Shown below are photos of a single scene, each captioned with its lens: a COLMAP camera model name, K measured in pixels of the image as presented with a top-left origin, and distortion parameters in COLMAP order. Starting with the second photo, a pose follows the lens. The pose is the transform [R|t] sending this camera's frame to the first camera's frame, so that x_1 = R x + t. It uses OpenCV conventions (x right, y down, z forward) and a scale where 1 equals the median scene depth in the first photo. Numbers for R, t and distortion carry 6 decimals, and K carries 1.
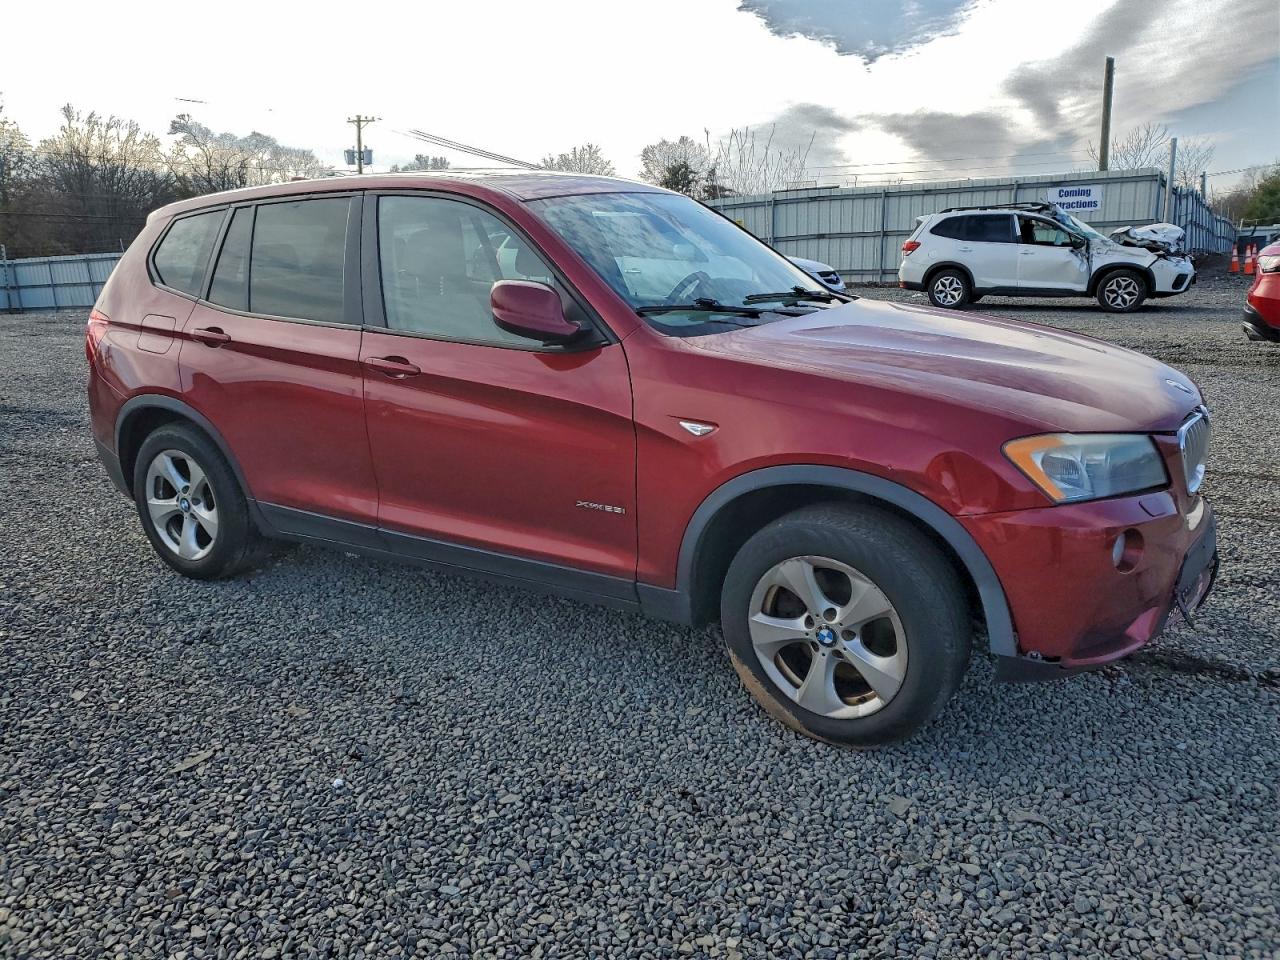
lens RADIAL K [[990.8, 0, 646.8], [0, 990.8, 477.7], [0, 0, 1]] dist [0.017758, 0.003815]
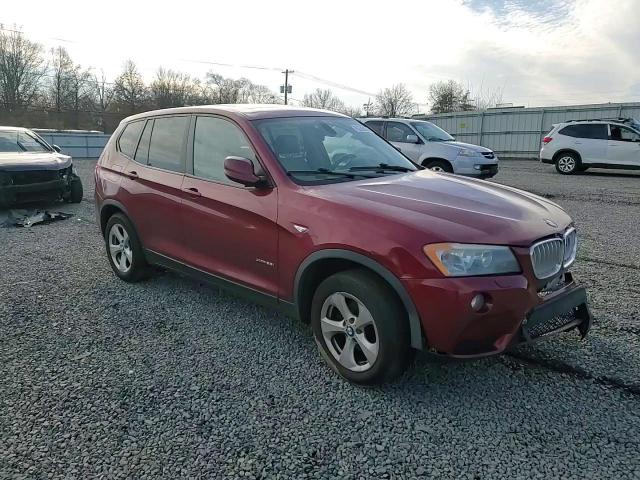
lens RADIAL K [[495.4, 0, 316.0], [0, 495.4, 240.8], [0, 0, 1]] dist [0.017758, 0.003815]
pose [[0.976812, 0.068611, -0.202805, 0.234622], [-0.071940, 0.997368, -0.009081, -0.012500], [0.201648, 0.023460, 0.979177, -0.035925]]
